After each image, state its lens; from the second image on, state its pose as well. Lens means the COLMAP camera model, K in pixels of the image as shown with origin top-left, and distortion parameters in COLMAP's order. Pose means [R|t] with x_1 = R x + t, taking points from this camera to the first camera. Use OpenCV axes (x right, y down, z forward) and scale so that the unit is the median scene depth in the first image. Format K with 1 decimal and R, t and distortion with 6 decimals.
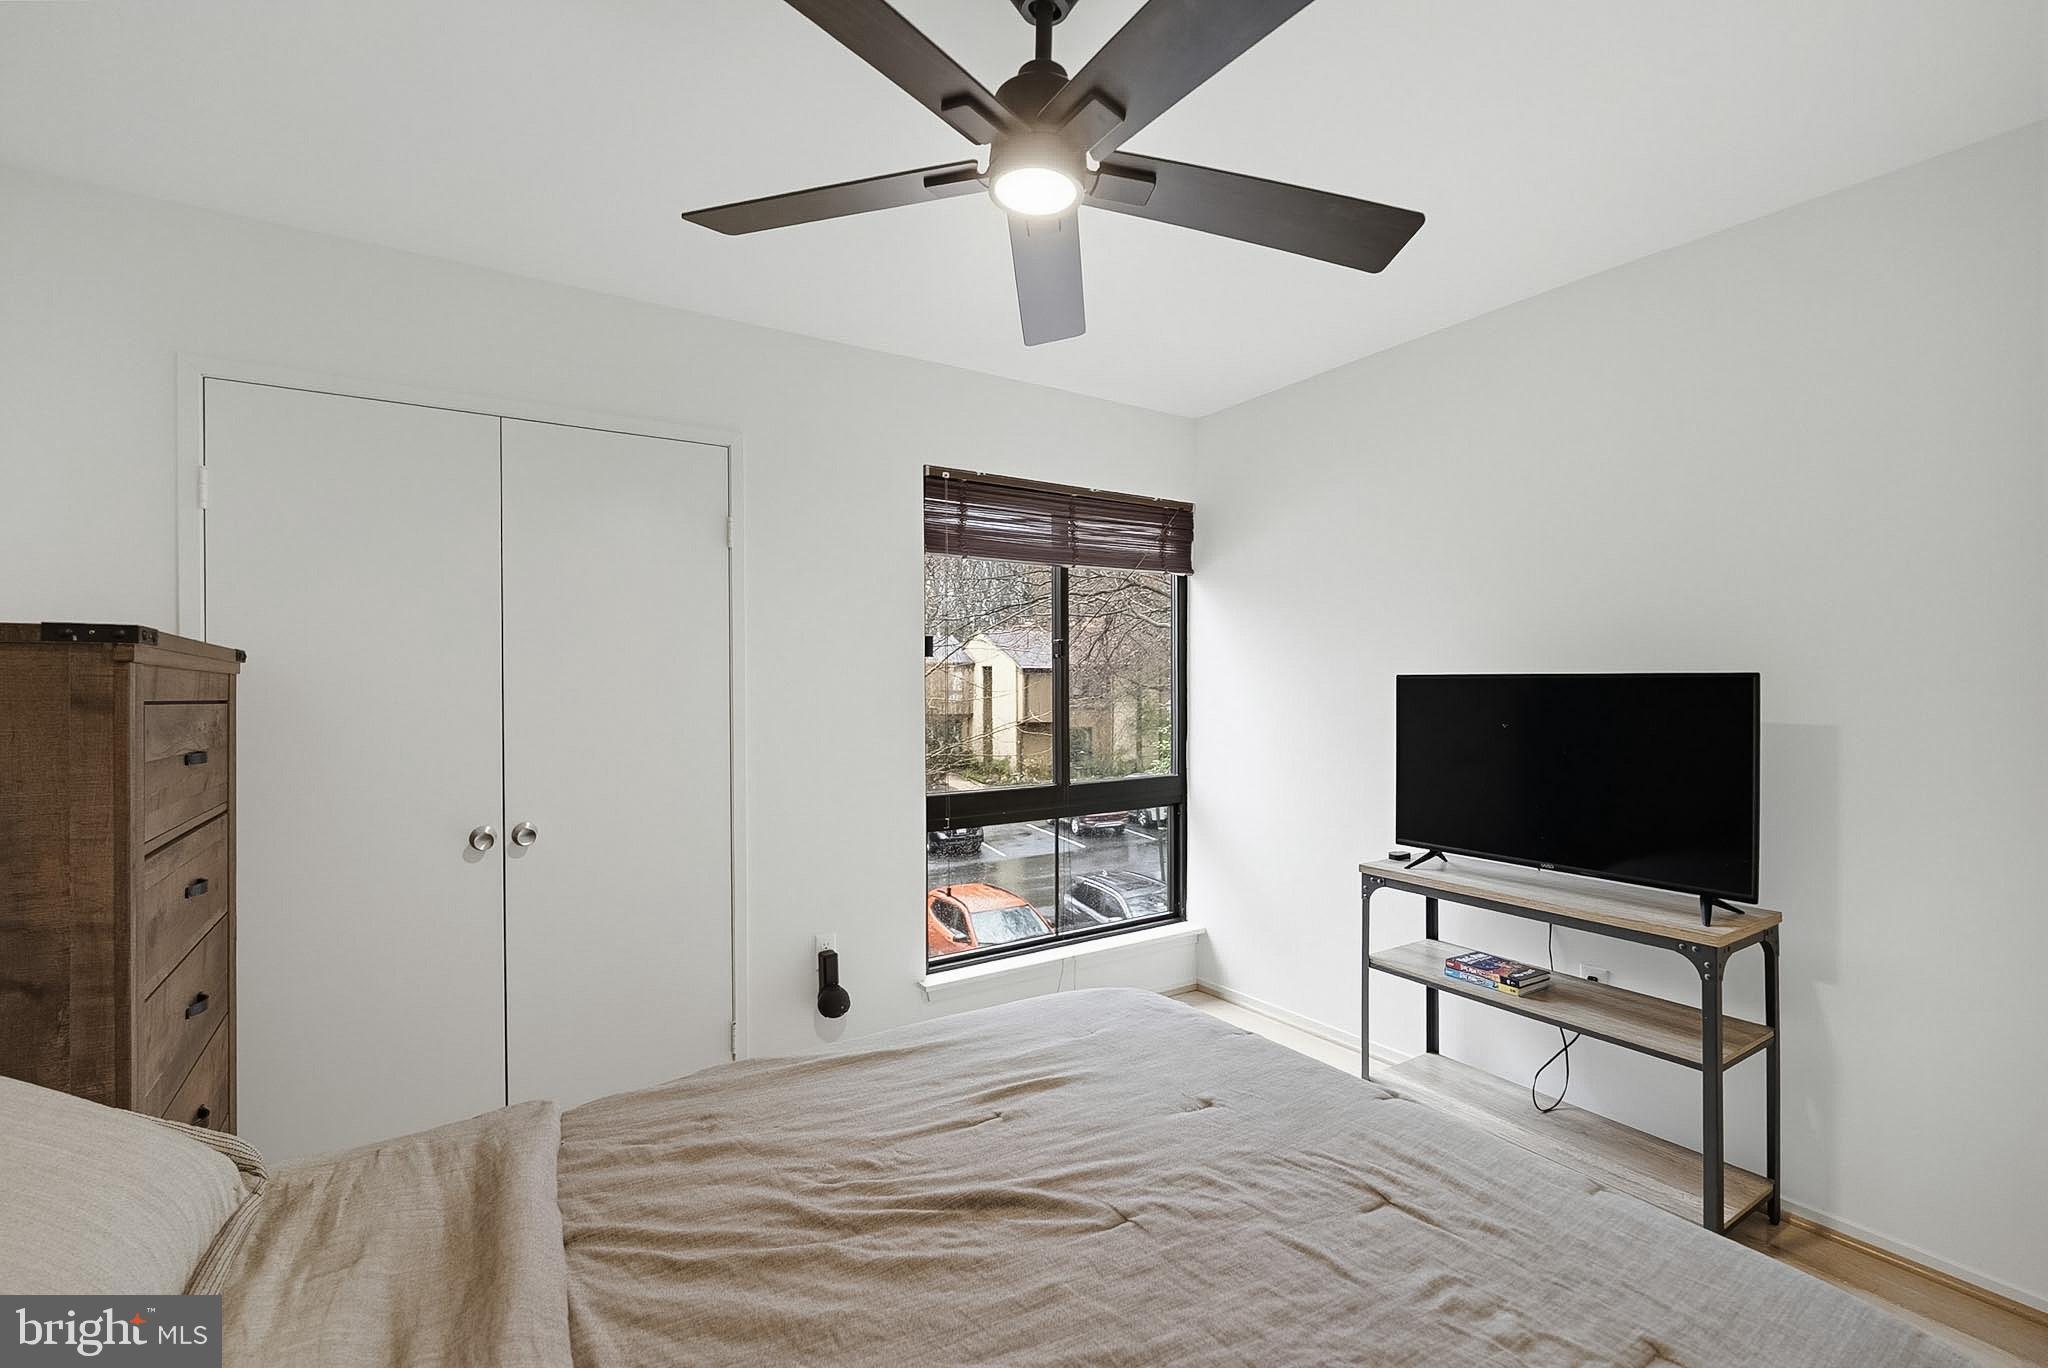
lens RADIAL K [[894.0, 0, 1019.8], [0, 894.0, 665.6], [0, 0, 1]] dist [-0.005702, 0.001039]
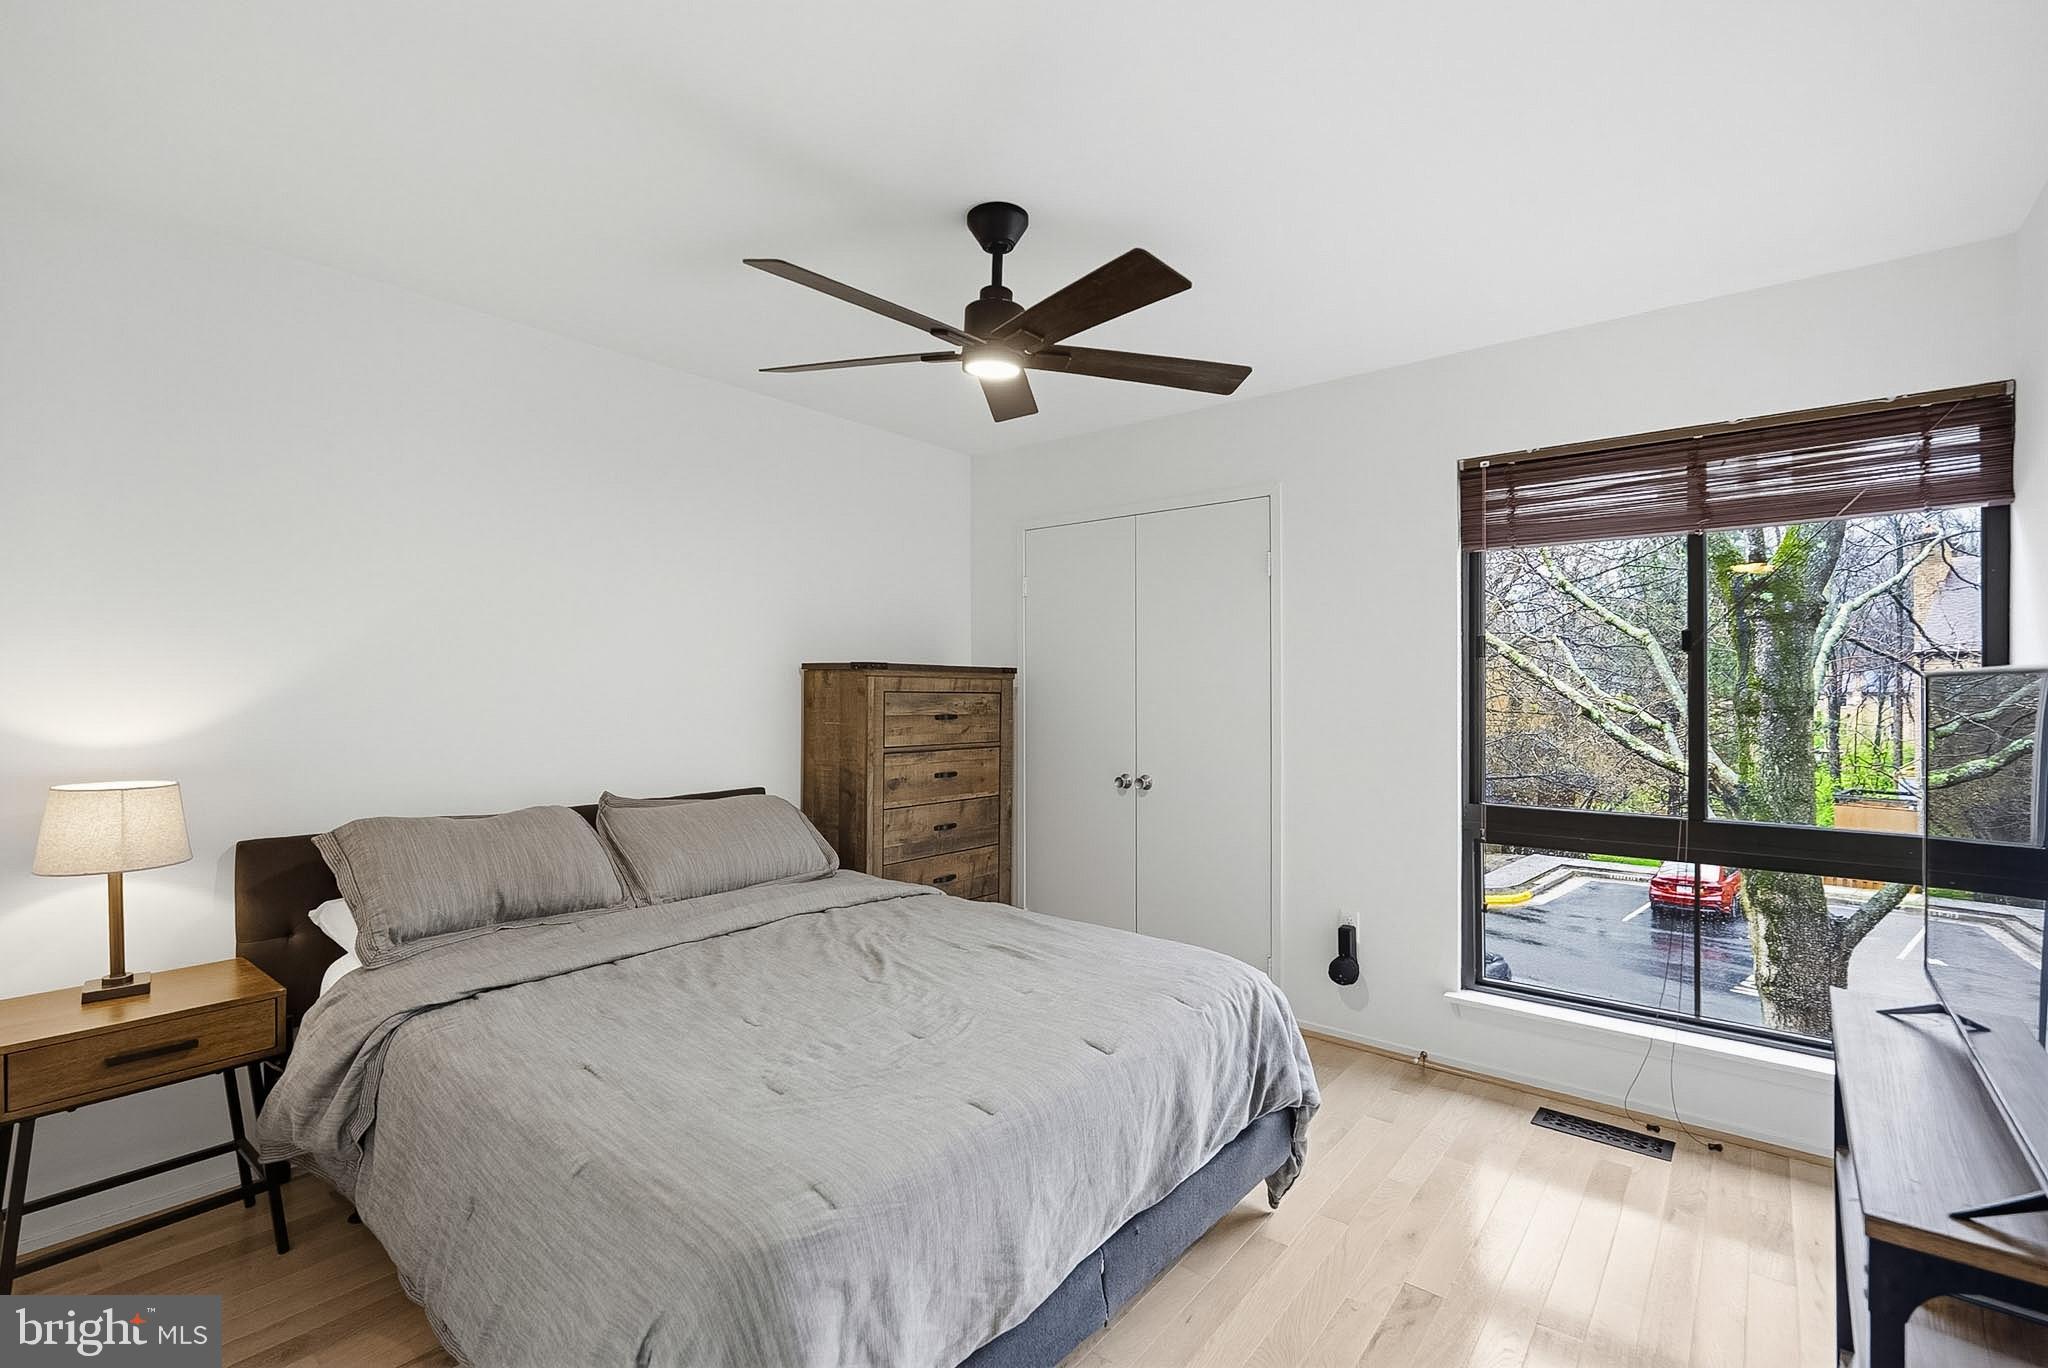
lens RADIAL K [[894.0, 0, 1019.8], [0, 894.0, 665.6], [0, 0, 1]] dist [-0.005702, 0.001039]
pose [[0.309581, -0.018158, -0.950700, 0.727808], [0.014500, 0.999792, -0.014373, 0.004820], [0.950762, -0.009336, 0.309780, 0.273451]]
